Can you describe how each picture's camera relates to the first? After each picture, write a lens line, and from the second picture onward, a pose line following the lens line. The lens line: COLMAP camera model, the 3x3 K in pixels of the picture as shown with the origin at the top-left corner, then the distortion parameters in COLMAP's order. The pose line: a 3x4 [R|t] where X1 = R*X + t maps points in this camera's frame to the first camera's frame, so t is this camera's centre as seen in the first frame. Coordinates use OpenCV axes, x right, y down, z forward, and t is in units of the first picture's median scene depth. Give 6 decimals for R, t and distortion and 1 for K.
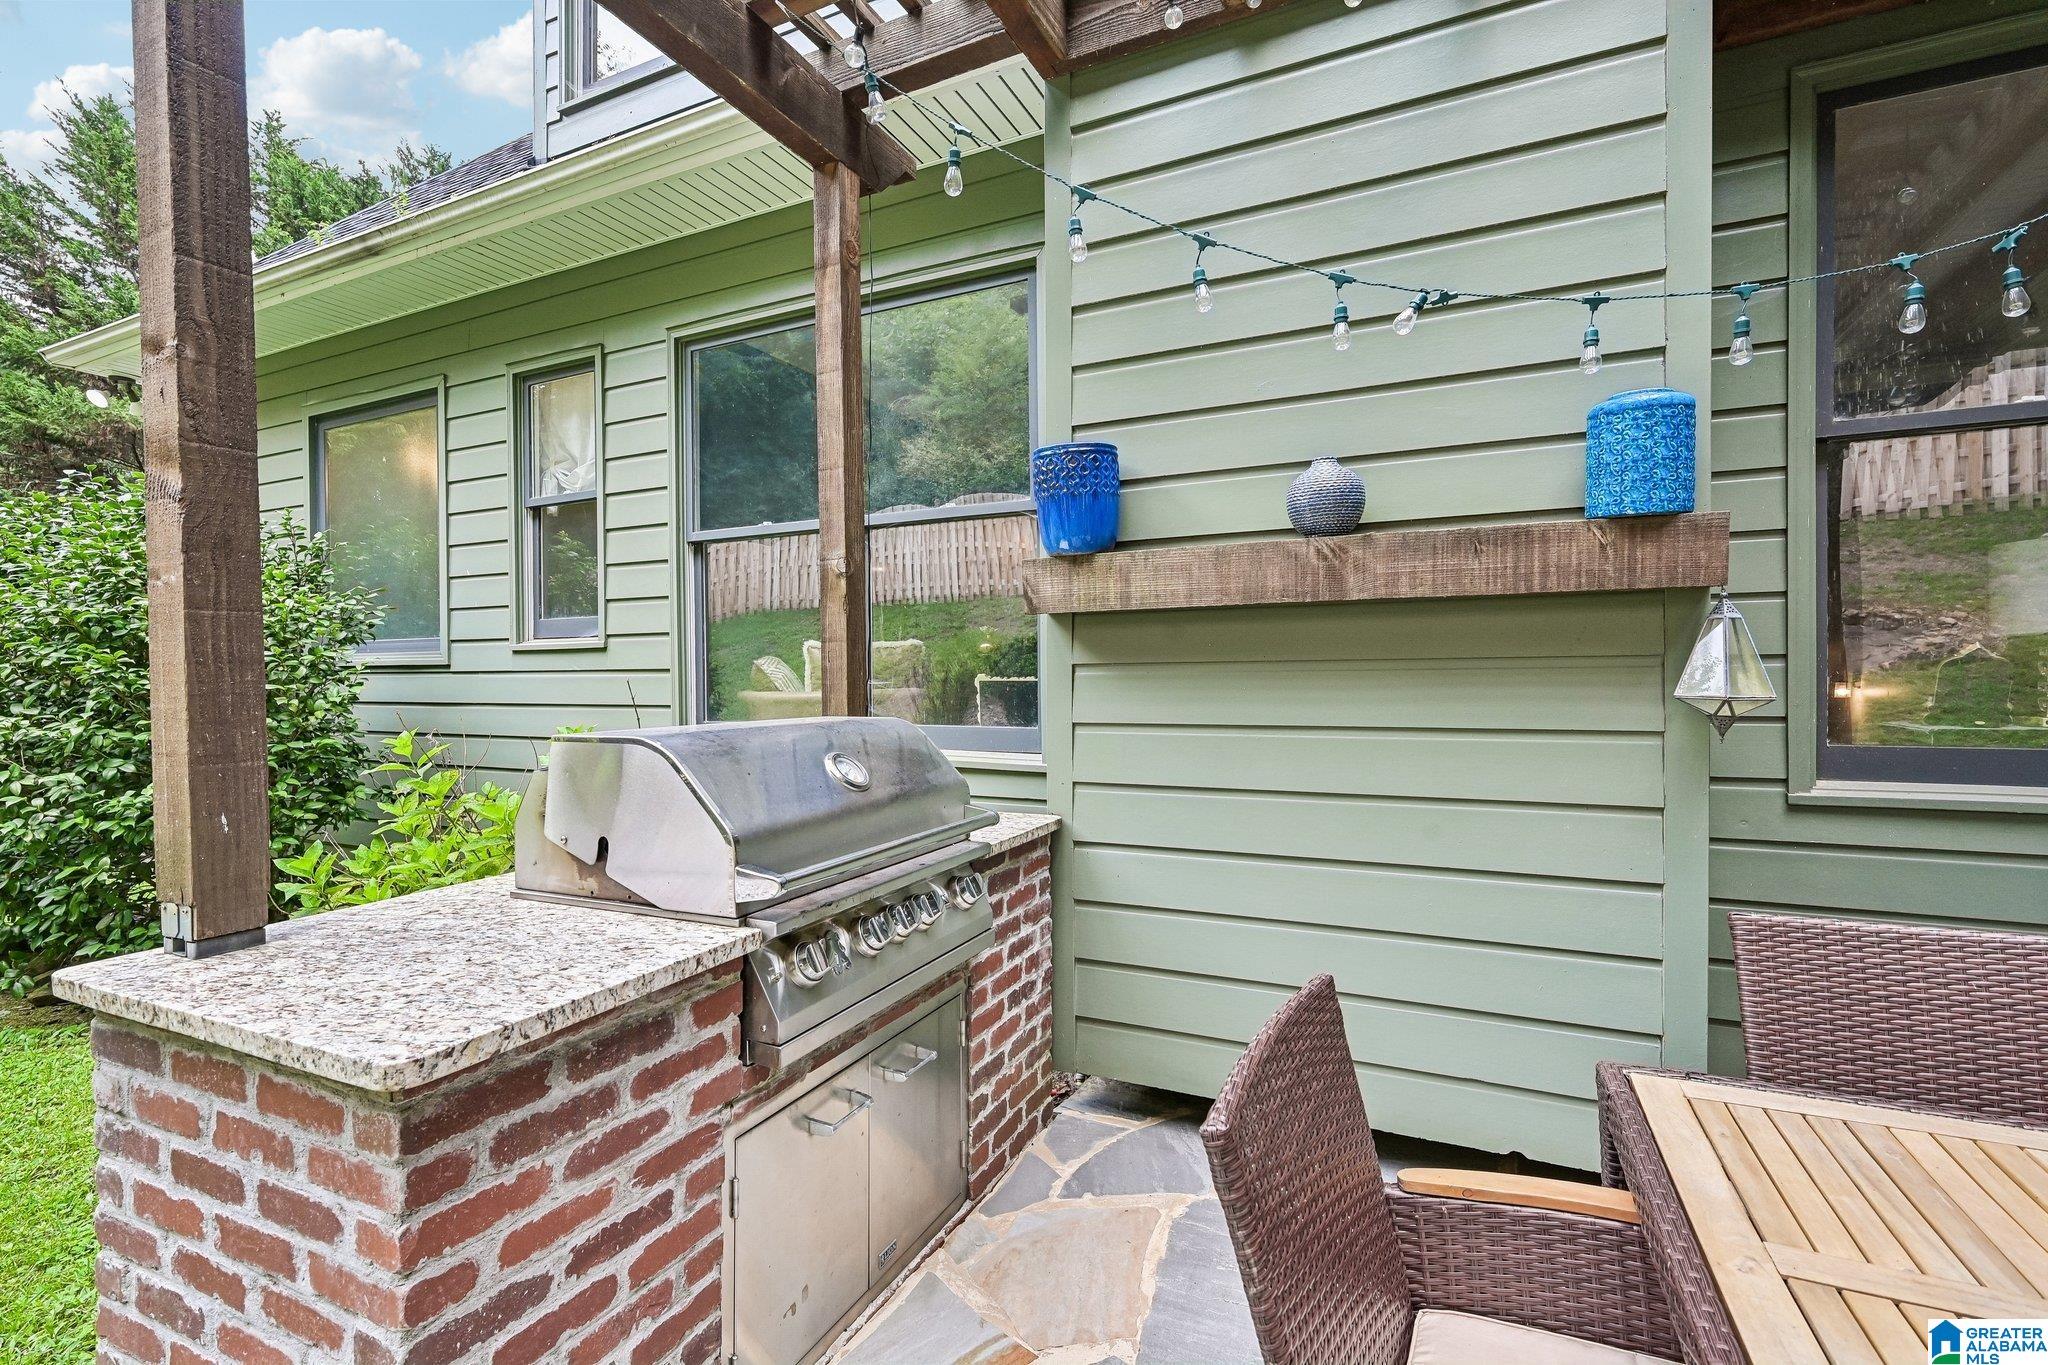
lens RADIAL K [[922.5, 0, 1022.8], [0, 922.5, 687.4], [0, 0, 1]] dist [-0.002995, 0.000081]
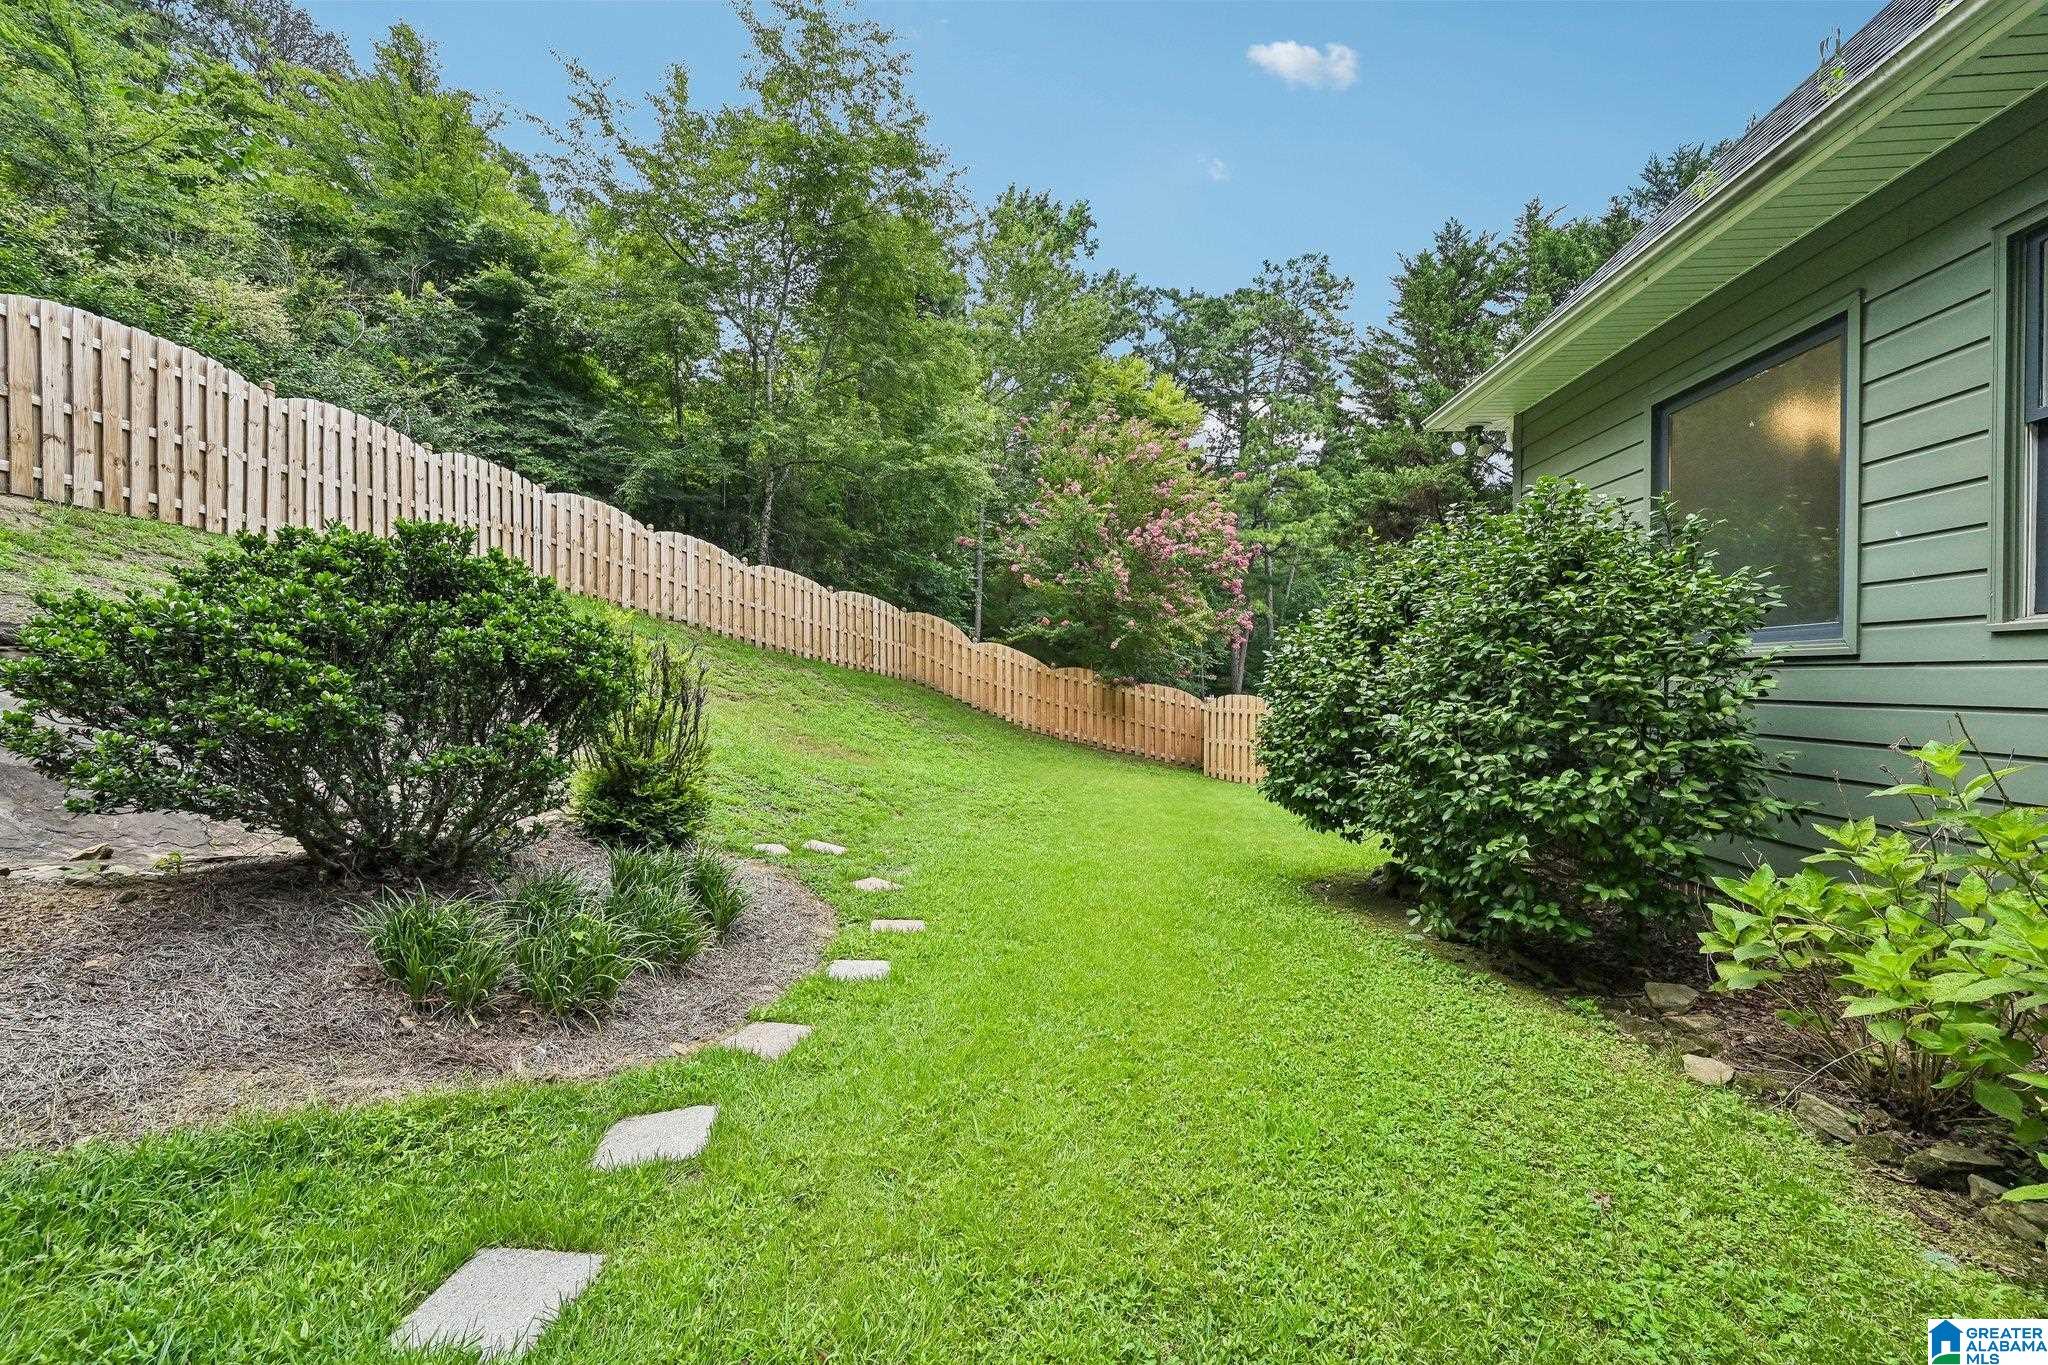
lens RADIAL K [[795.0, 0, 1024.0], [0, 795.0, 682.5], [0, 0, 1]] dist [0.000012, 0.000034]
pose [[0.350331, 0.010946, -0.936562, -0.266922], [-0.015258, 0.999866, 0.005978, 0.007257], [0.936502, 0.012196, 0.350451, 0.099622]]
